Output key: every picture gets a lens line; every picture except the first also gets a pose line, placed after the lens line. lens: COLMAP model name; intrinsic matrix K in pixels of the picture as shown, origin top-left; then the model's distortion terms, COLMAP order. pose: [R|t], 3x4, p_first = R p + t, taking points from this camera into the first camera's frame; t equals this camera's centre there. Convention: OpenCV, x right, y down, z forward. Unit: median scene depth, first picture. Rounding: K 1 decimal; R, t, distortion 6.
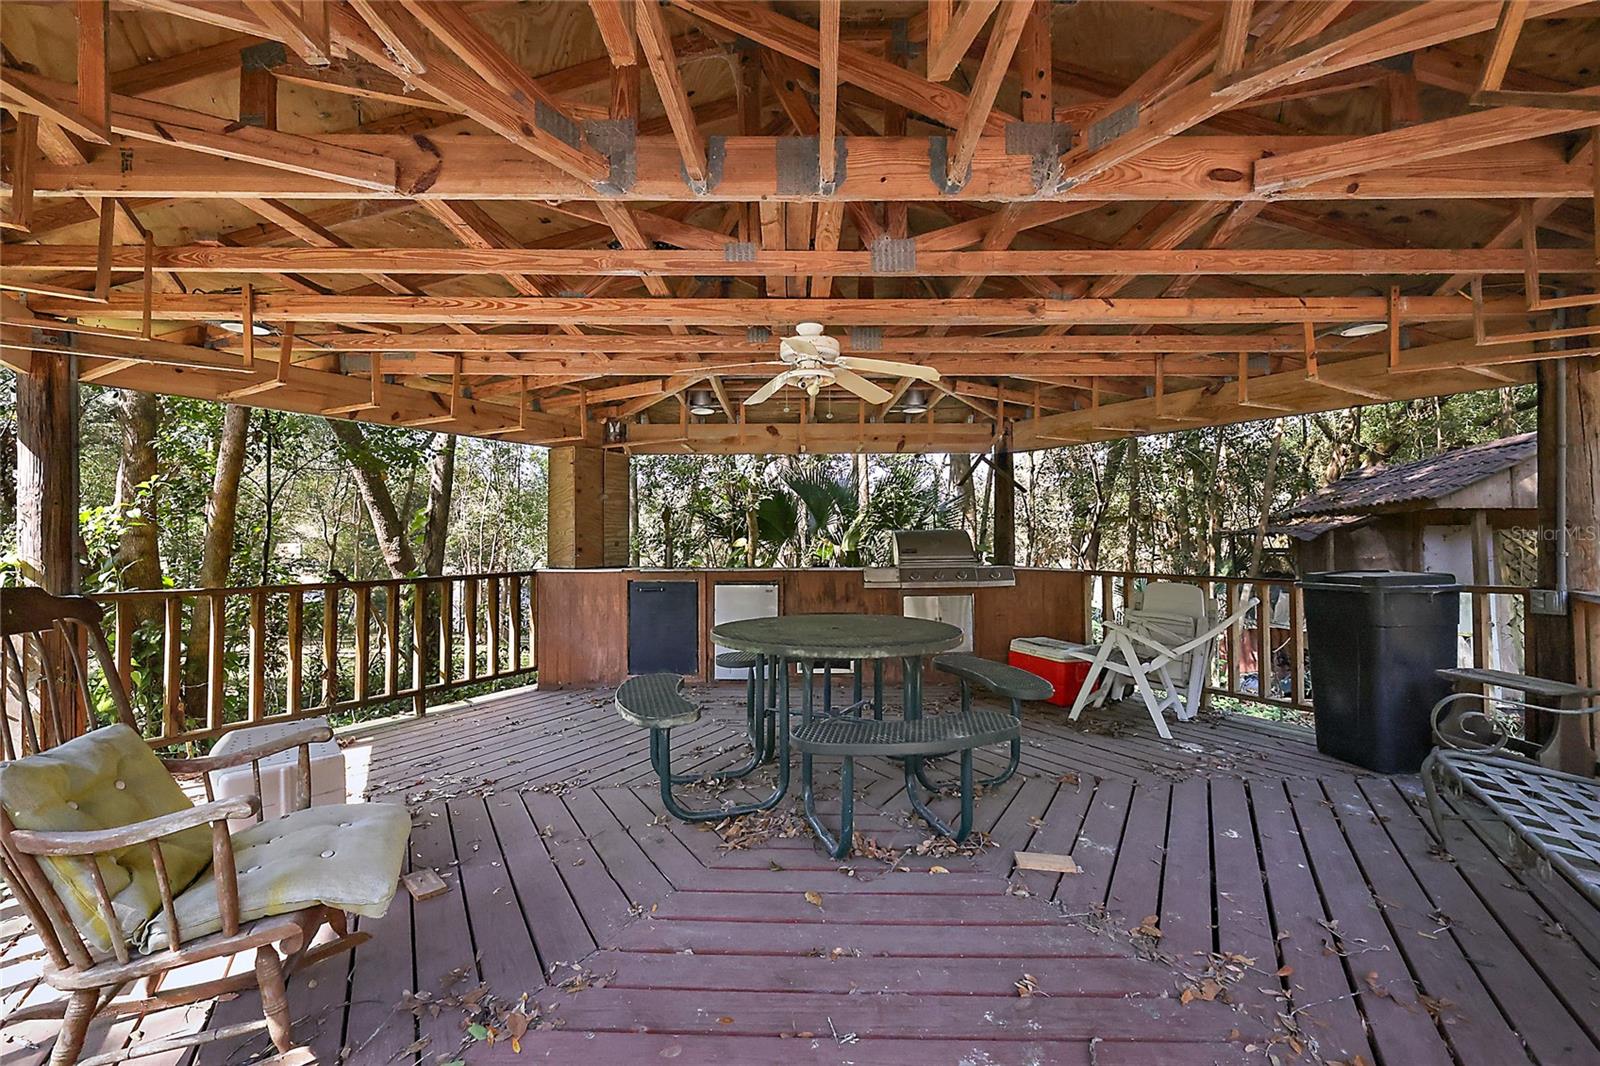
lens RADIAL K [[702.4, 0, 797.8], [0, 702.4, 531.4], [0, 0, 1]] dist [0.001335, 0.000101]
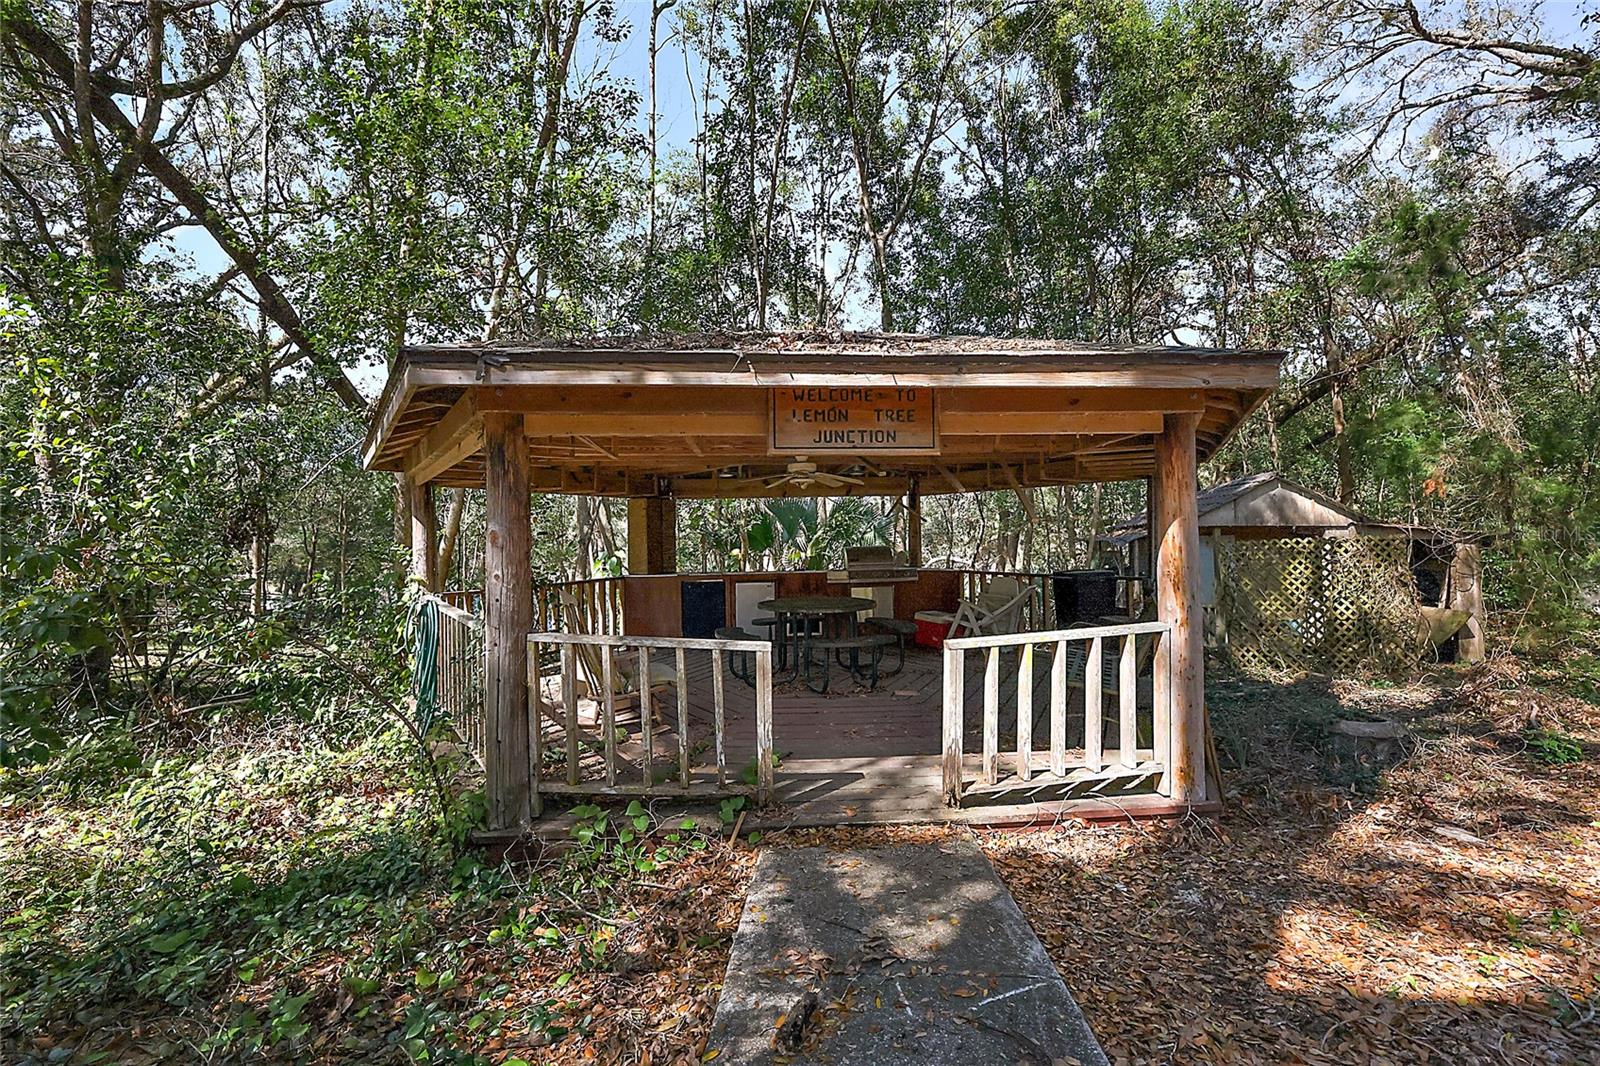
lens RADIAL K [[702.4, 0, 801.8], [0, 702.4, 533.8], [0, 0, 1]] dist [0.001335, 0.000101]
pose [[0.997218, -0.012188, 0.073538, -0.074785], [0.011500, 0.999886, 0.009778, -0.046464], [-0.073649, -0.008905, 0.997244, -0.573702]]
